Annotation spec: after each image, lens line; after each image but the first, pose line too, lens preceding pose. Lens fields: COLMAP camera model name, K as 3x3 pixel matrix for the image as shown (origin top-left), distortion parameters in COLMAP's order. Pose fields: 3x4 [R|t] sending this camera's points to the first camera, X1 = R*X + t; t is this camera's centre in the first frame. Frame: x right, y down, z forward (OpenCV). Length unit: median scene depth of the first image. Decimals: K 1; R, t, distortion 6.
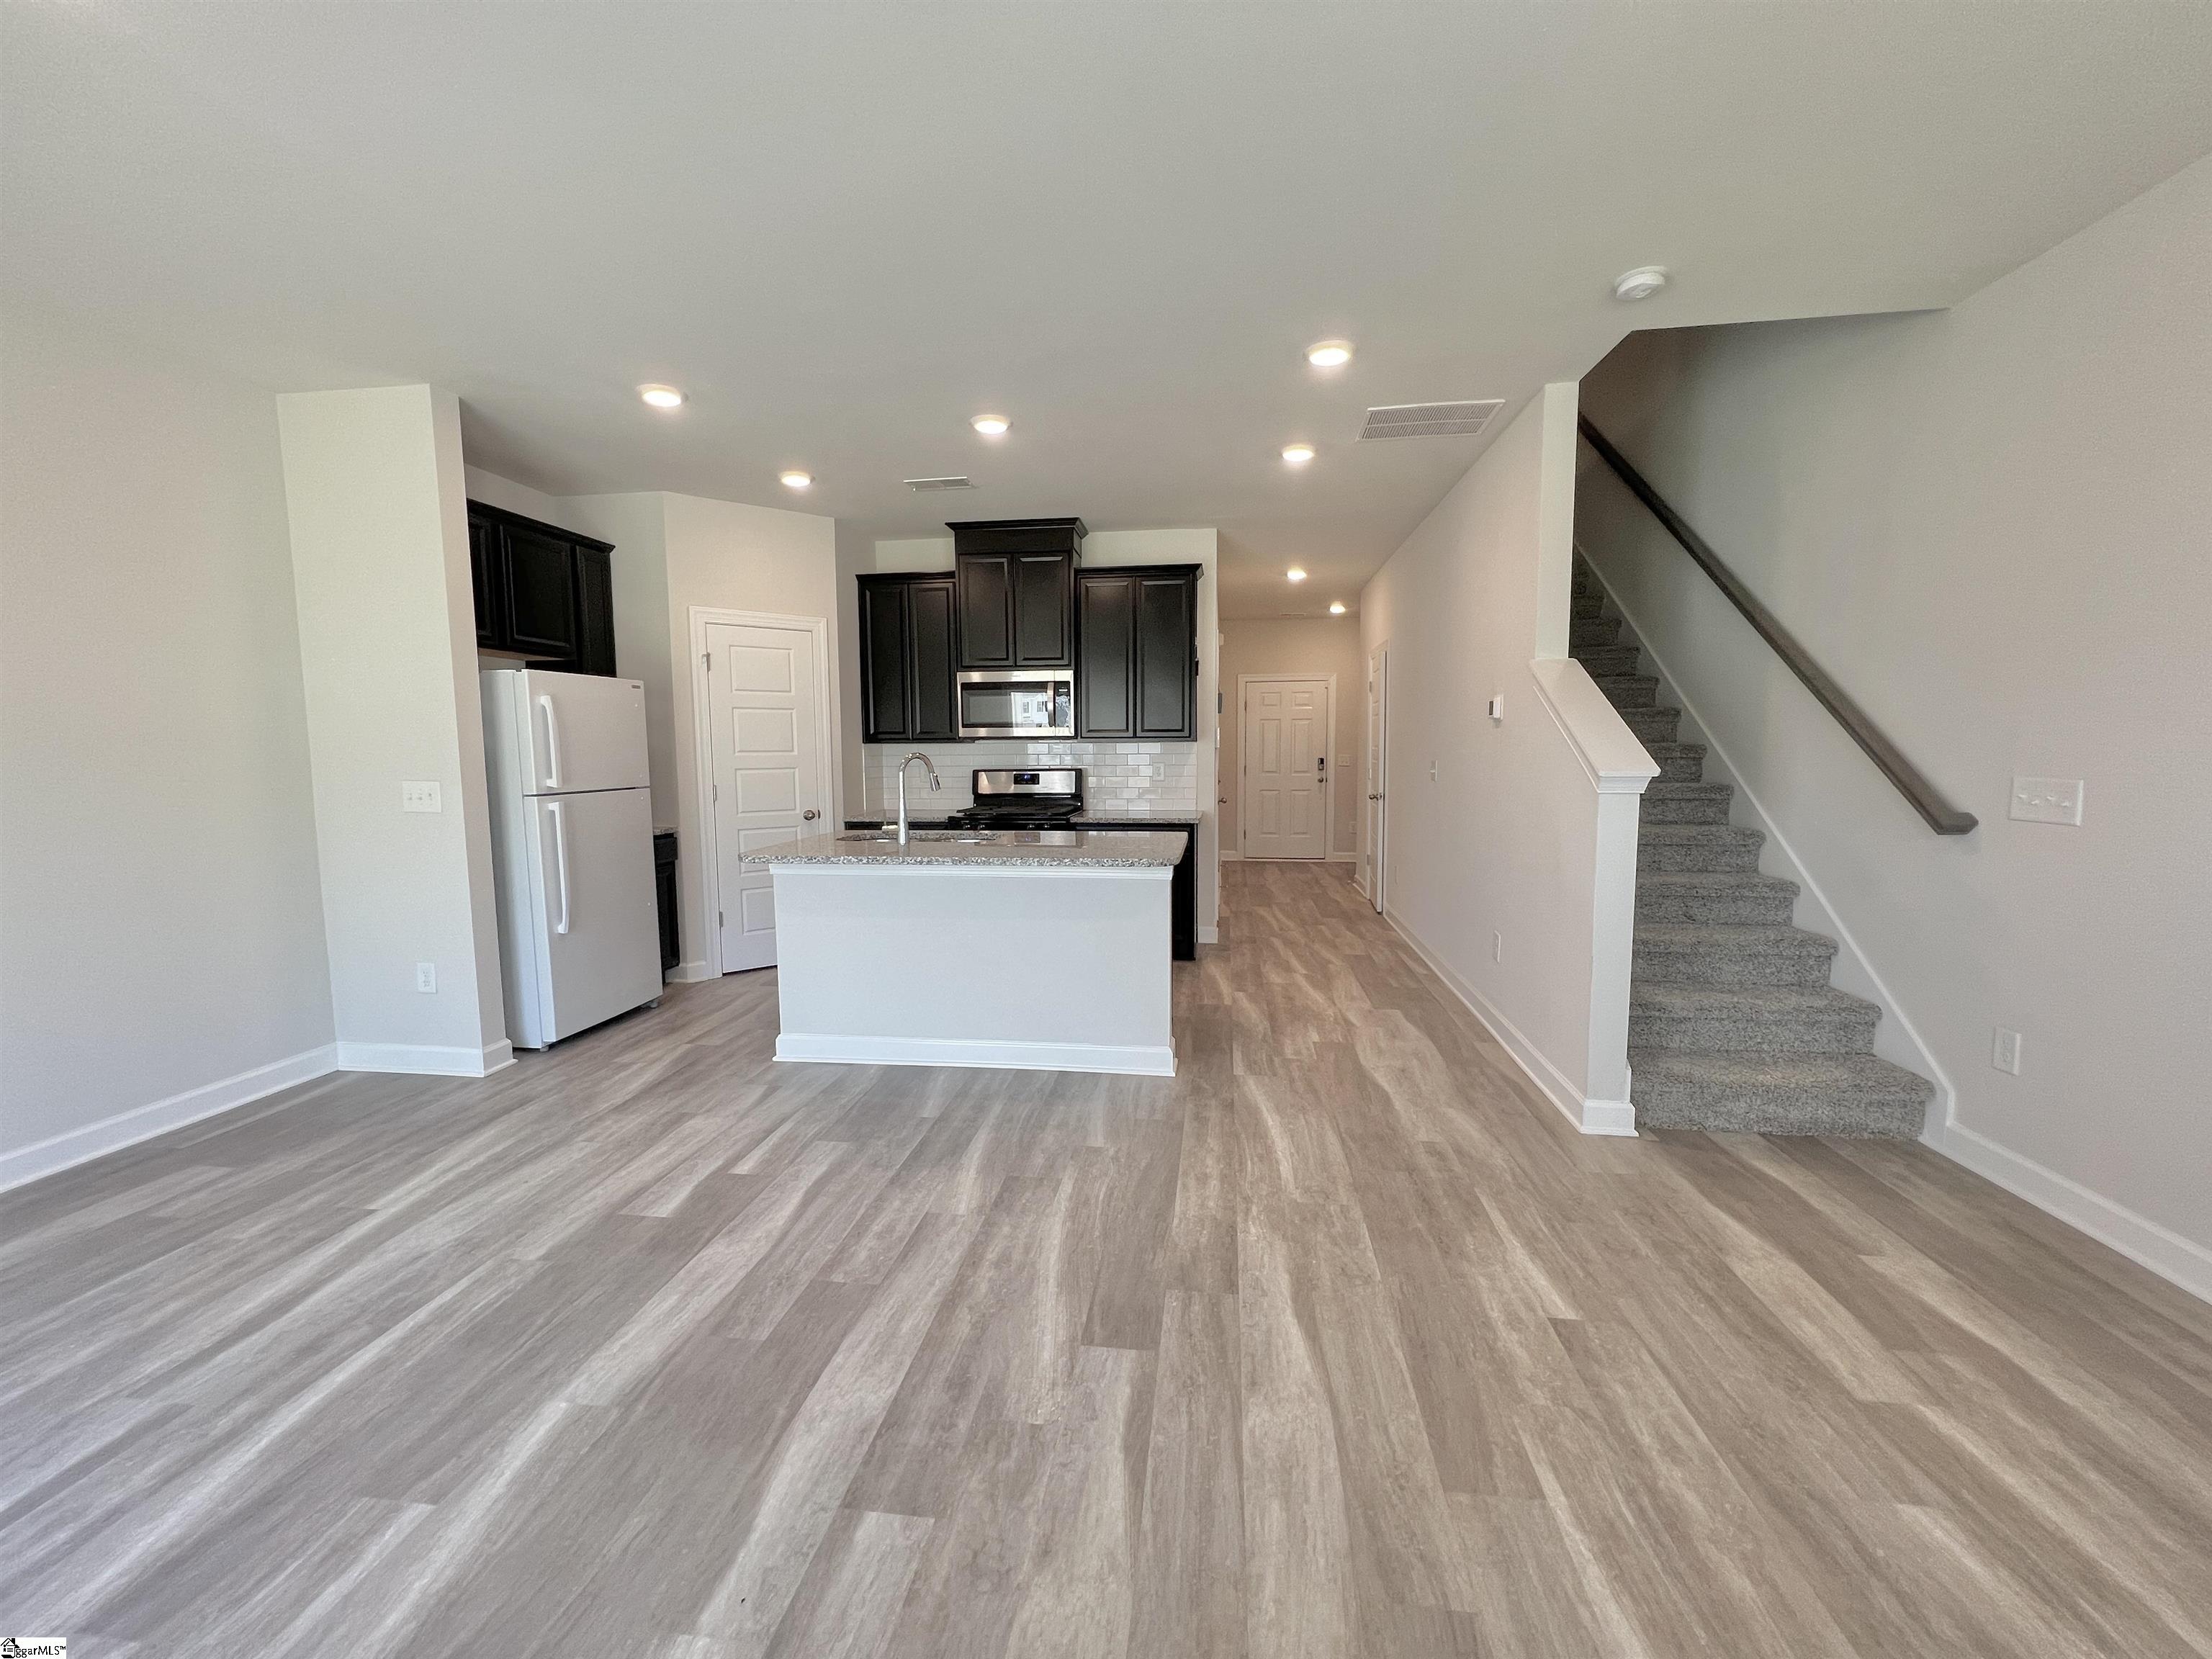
lens RADIAL K [[883.3, 0, 1106.1], [0, 883.3, 832.7], [0, 0, 1]] dist [-0.003425, 0.001977]
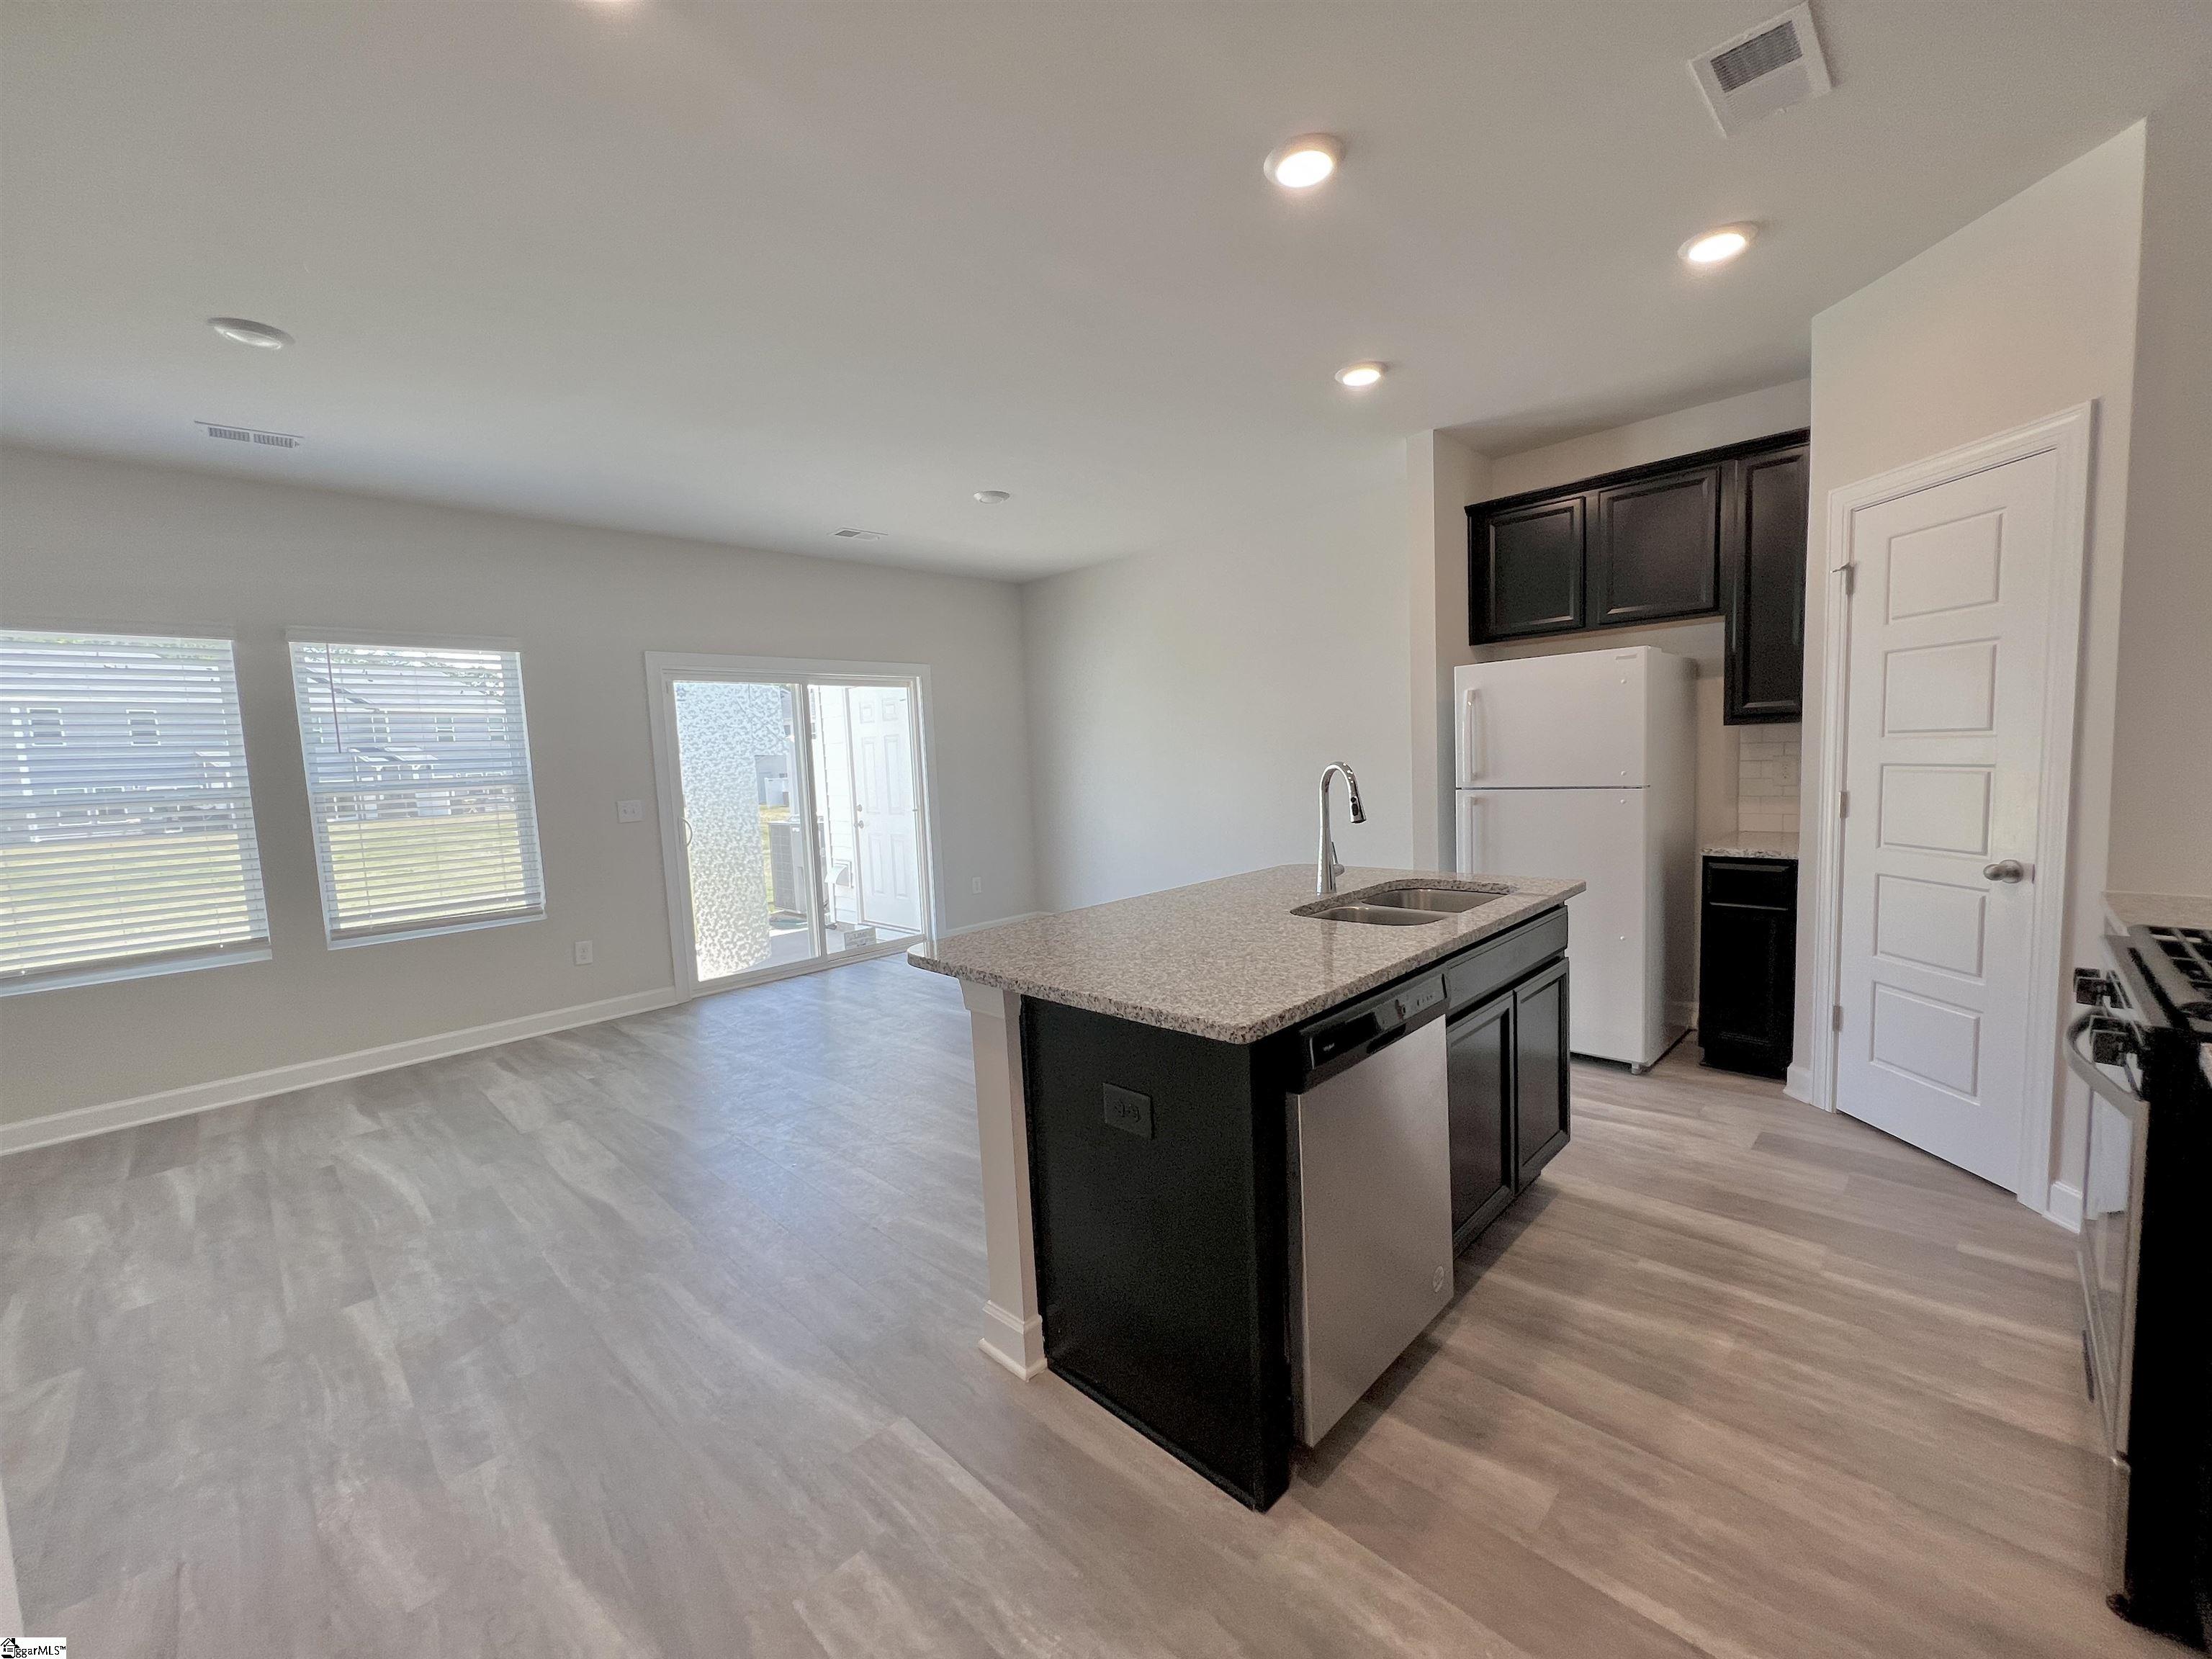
lens RADIAL K [[883.3, 0, 1111.2], [0, 883.3, 831.5], [0, 0, 1]] dist [-0.003425, 0.001977]
pose [[-0.596785, 0.104605, -0.795554, 0.422515], [-0.028816, 0.988033, 0.151530, -0.137097], [0.801884, 0.113355, -0.586629, 1.286835]]
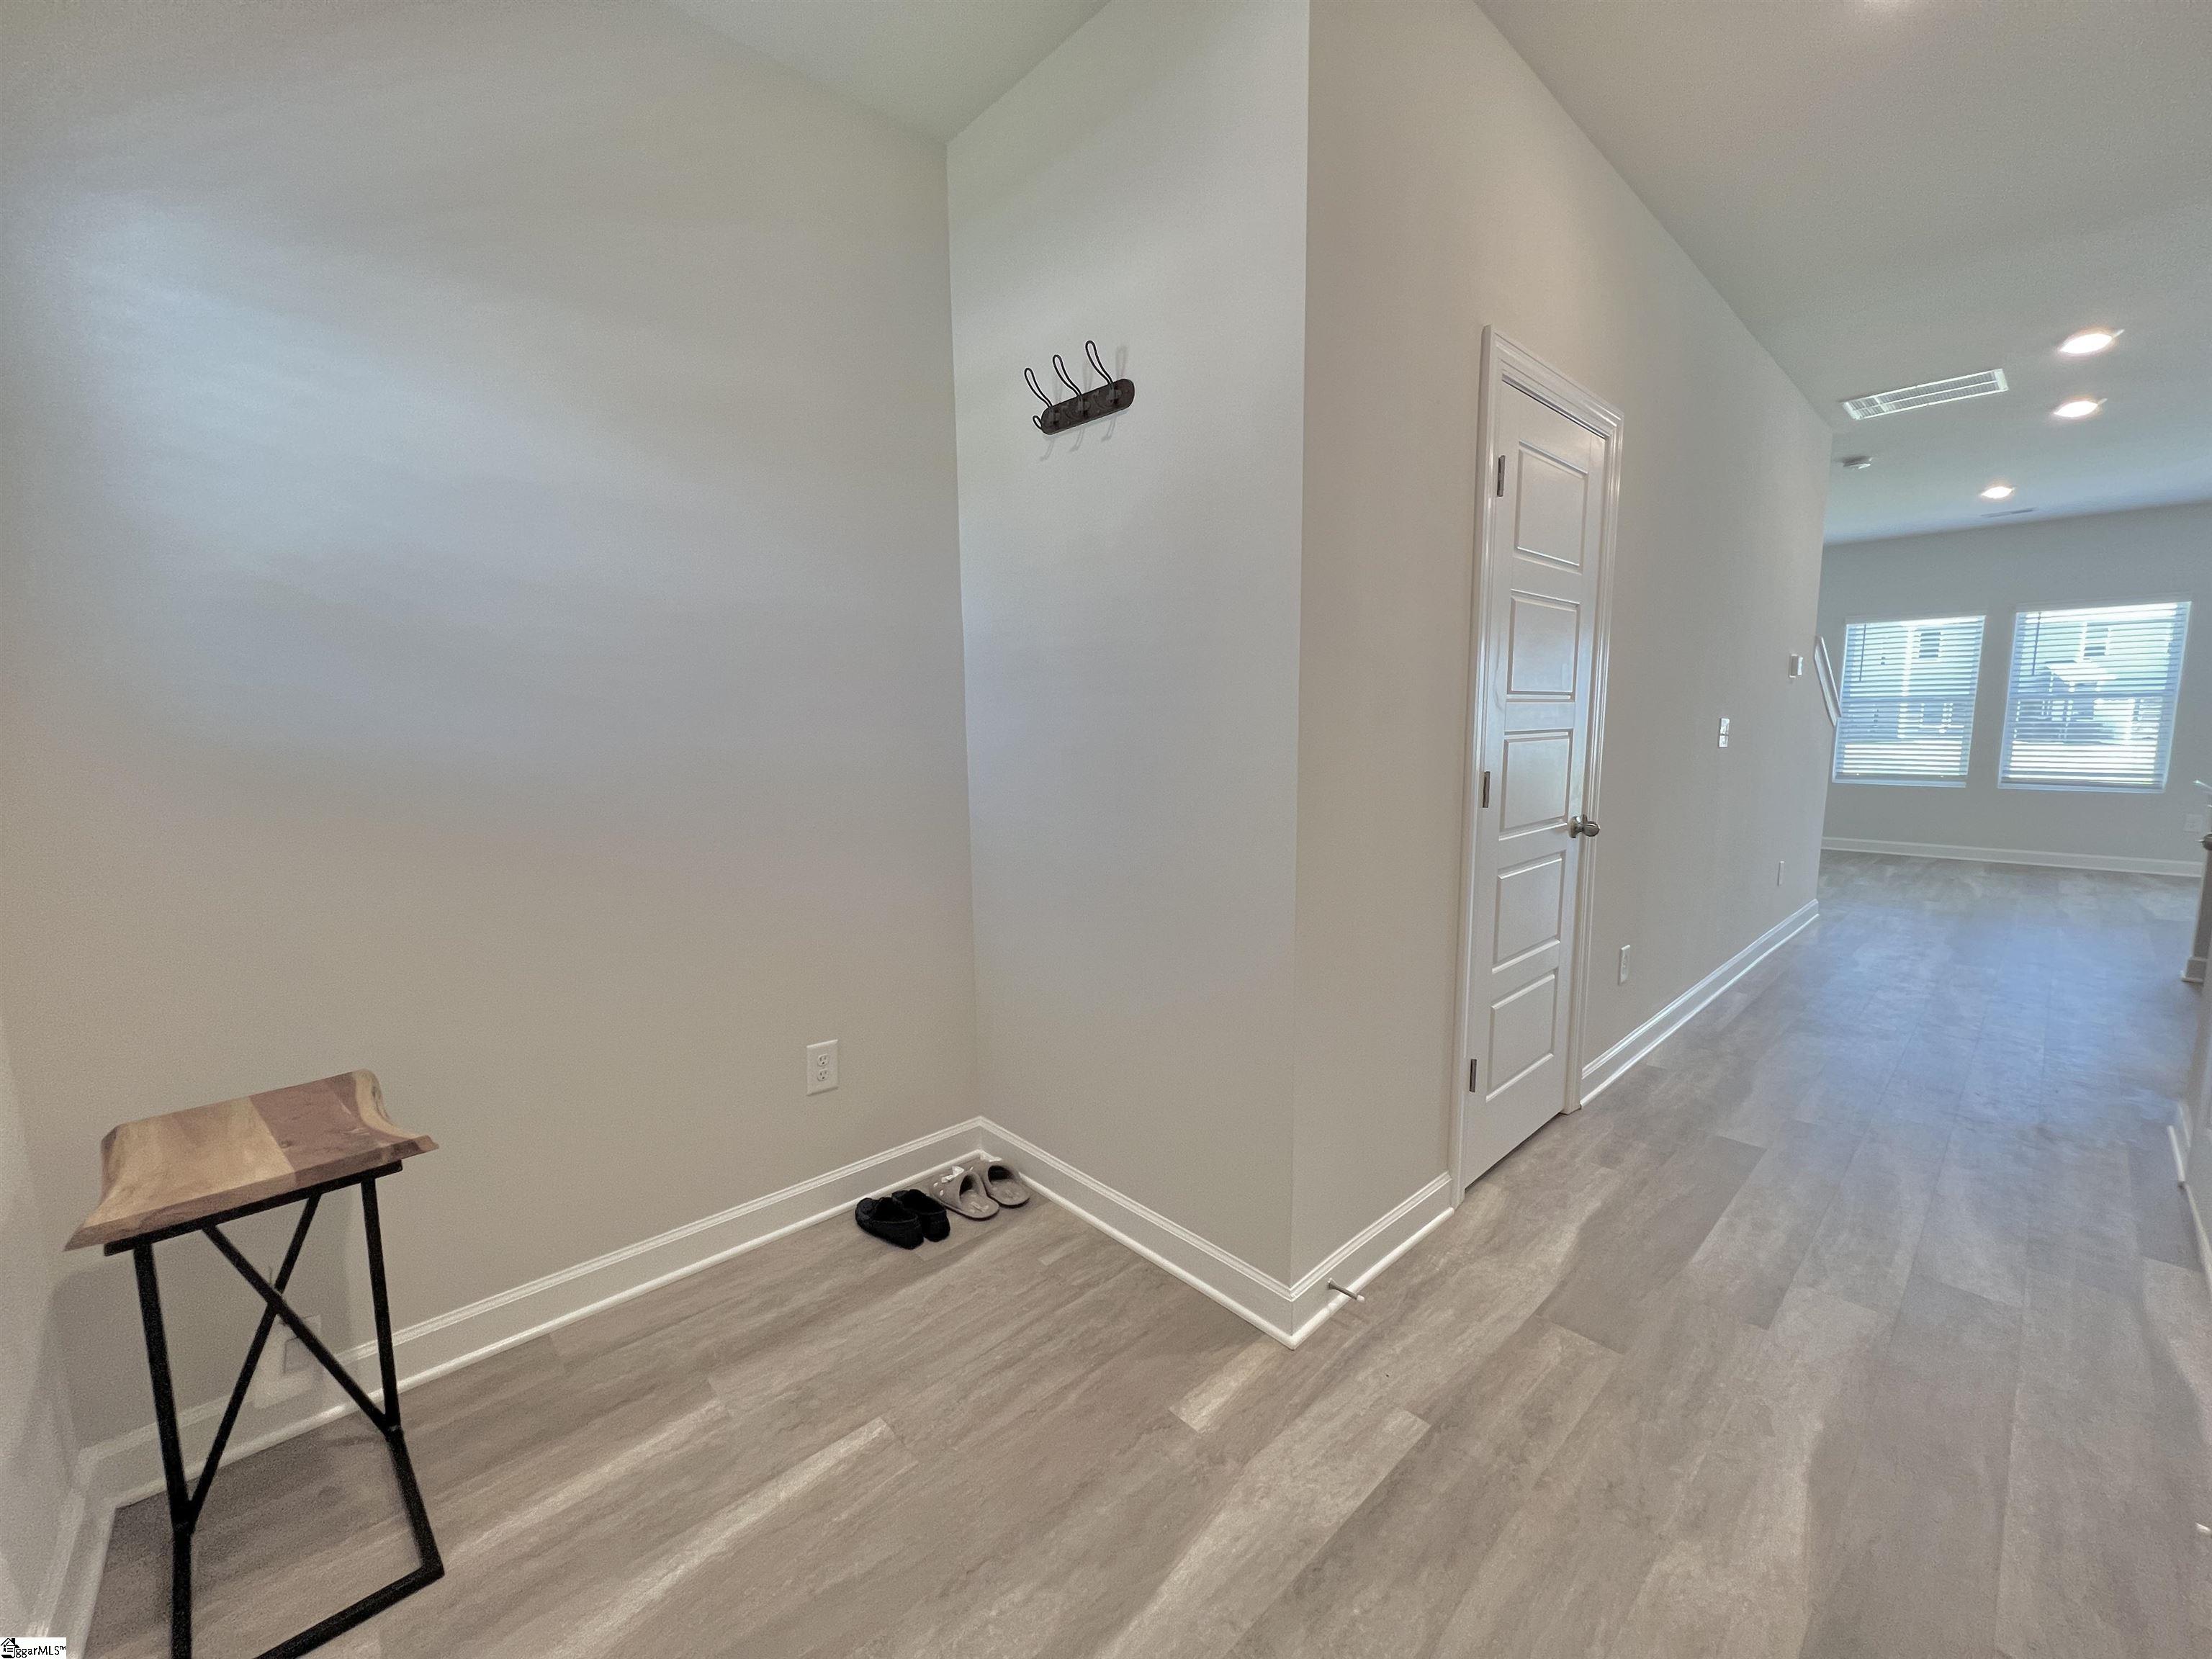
lens RADIAL K [[883.3, 0, 1104.6], [0, 883.3, 829.0], [0, 0, 1]] dist [-0.003425, 0.001977]
pose [[-0.769549, -0.065994, 0.635168, 0.419660], [0.067528, 0.980659, 0.183705, -0.196012], [-0.635007, 0.184261, -0.750209, 2.571344]]
